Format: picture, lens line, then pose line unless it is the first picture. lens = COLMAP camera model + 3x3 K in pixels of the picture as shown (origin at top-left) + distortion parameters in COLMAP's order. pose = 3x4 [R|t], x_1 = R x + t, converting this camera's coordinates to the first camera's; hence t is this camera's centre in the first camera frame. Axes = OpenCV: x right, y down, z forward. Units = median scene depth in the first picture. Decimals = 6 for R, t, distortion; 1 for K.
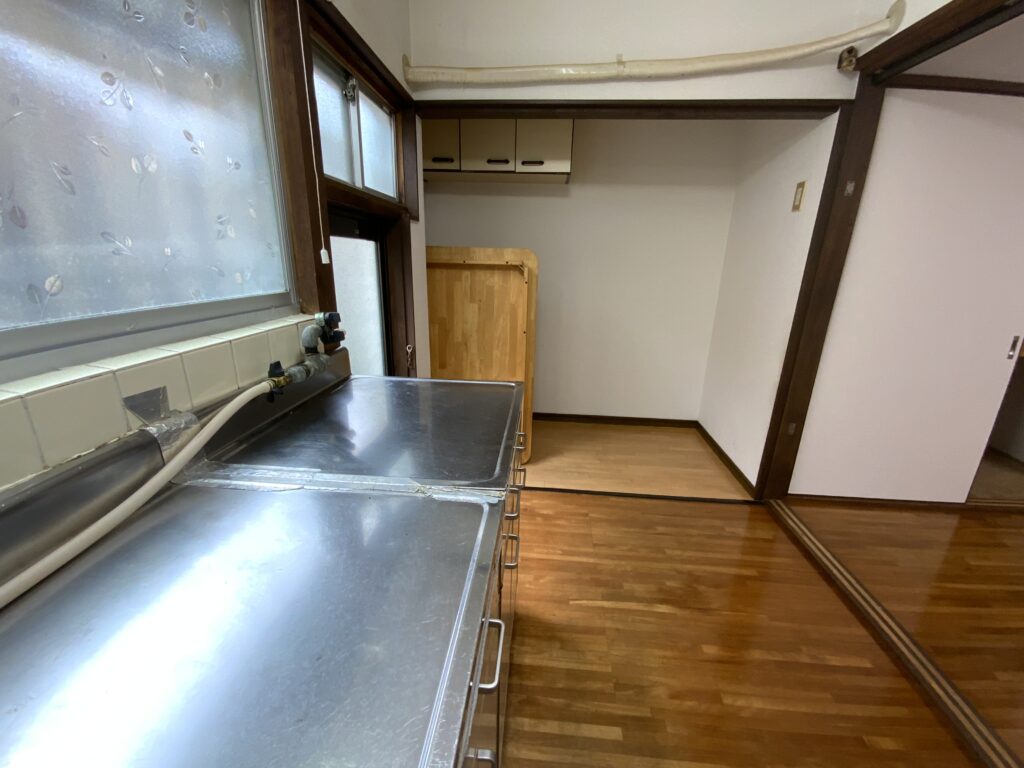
lens RADIAL K [[415.0, 0, 509.2], [0, 415.0, 386.3], [0, 0, 1]] dist [-0.021275, -0.001663]
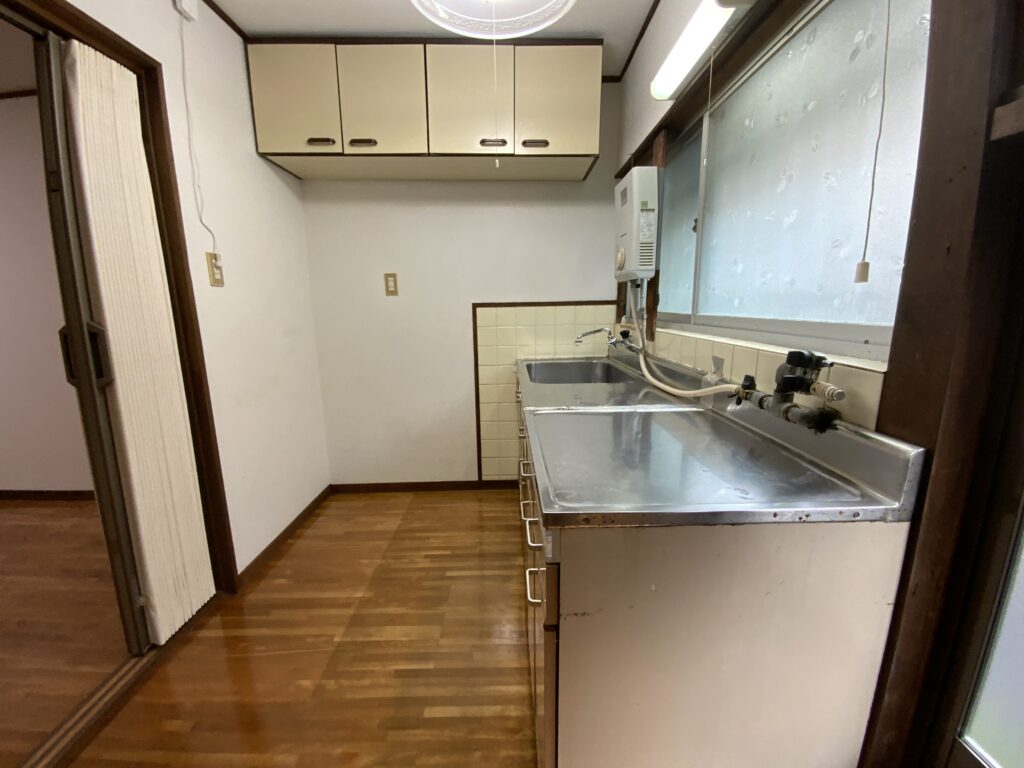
lens RADIAL K [[415.0, 0, 512.7], [0, 415.0, 379.8], [0, 0, 1]] dist [-0.021275, -0.001663]
pose [[-0.993531, 0.009787, -0.113138, 0.155460], [-0.043046, 0.889477, 0.454948, -0.427487], [0.105086, 0.456875, -0.883302, 1.562009]]
